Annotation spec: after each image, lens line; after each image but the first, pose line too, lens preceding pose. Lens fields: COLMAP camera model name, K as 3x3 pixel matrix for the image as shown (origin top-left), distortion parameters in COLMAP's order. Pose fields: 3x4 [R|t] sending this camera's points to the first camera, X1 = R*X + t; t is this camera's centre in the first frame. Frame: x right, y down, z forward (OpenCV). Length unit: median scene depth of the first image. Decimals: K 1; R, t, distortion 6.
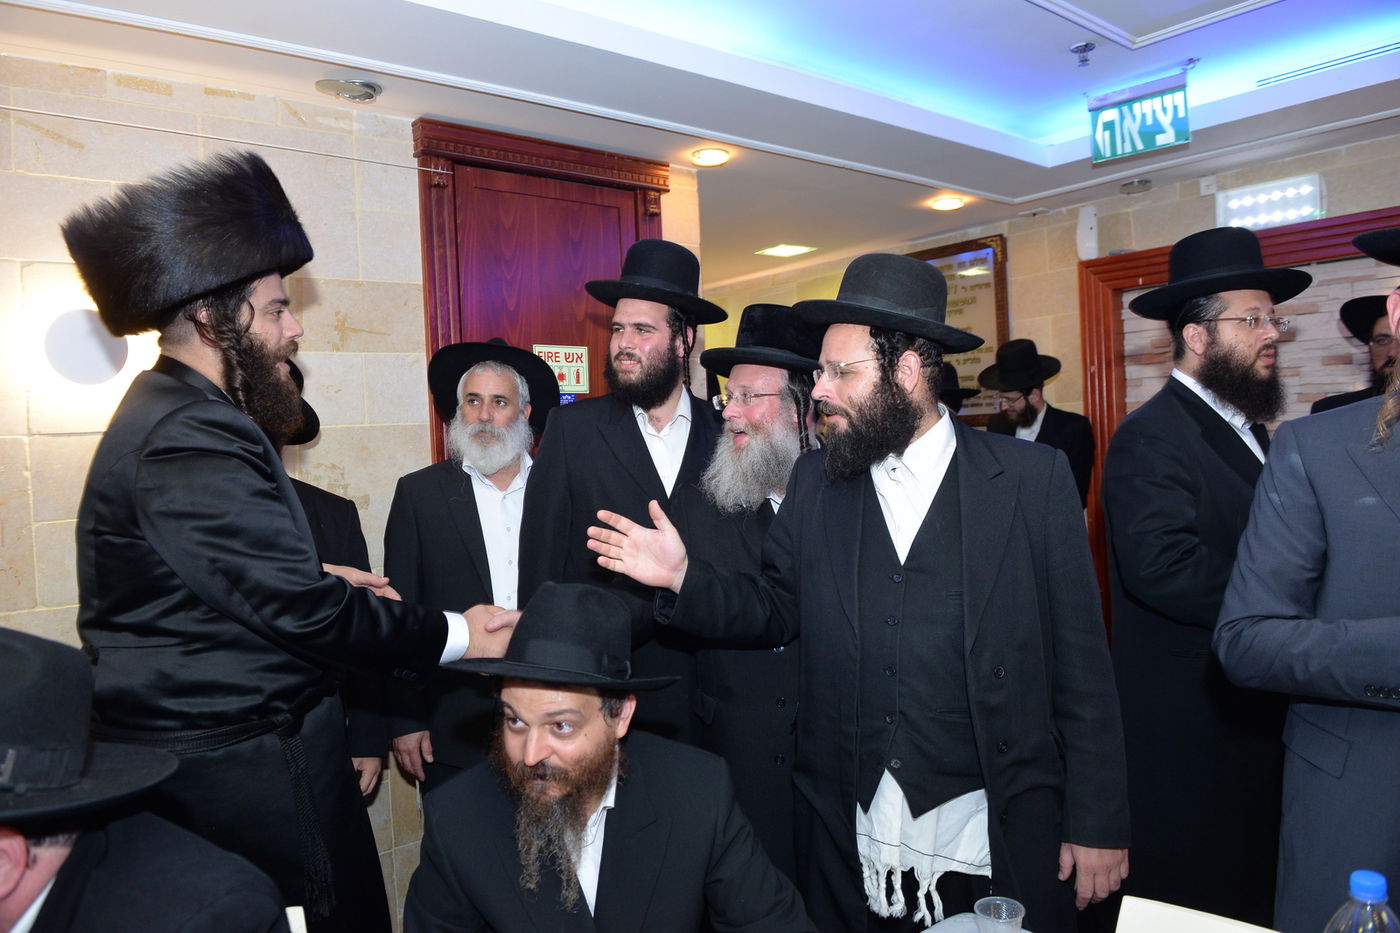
lens RADIAL K [[950.2, 0, 694.5], [0, 950.2, 462.5], [0, 0, 1]] dist [-0.056092, 0.001750]
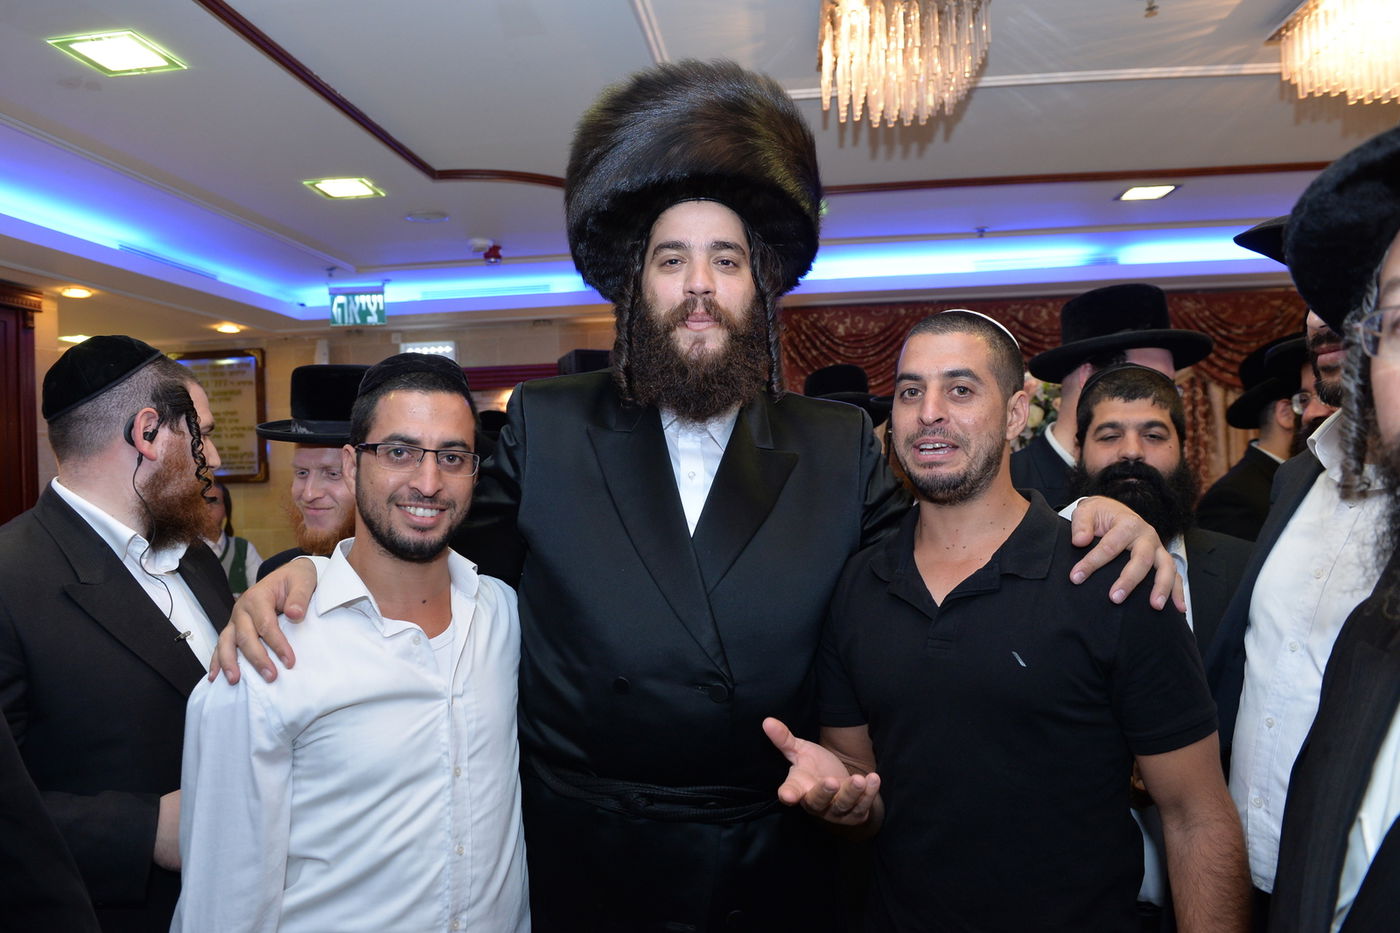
lens RADIAL K [[976.3, 0, 693.6], [0, 976.3, 463.2], [0, 0, 1]] dist [-0.054070, 0.003361]
pose [[0.702623, 0.024126, 0.711153, -0.349718], [0.021345, 0.998261, -0.054955, 0.036328], [-0.711242, 0.053792, 0.700886, -0.674571]]
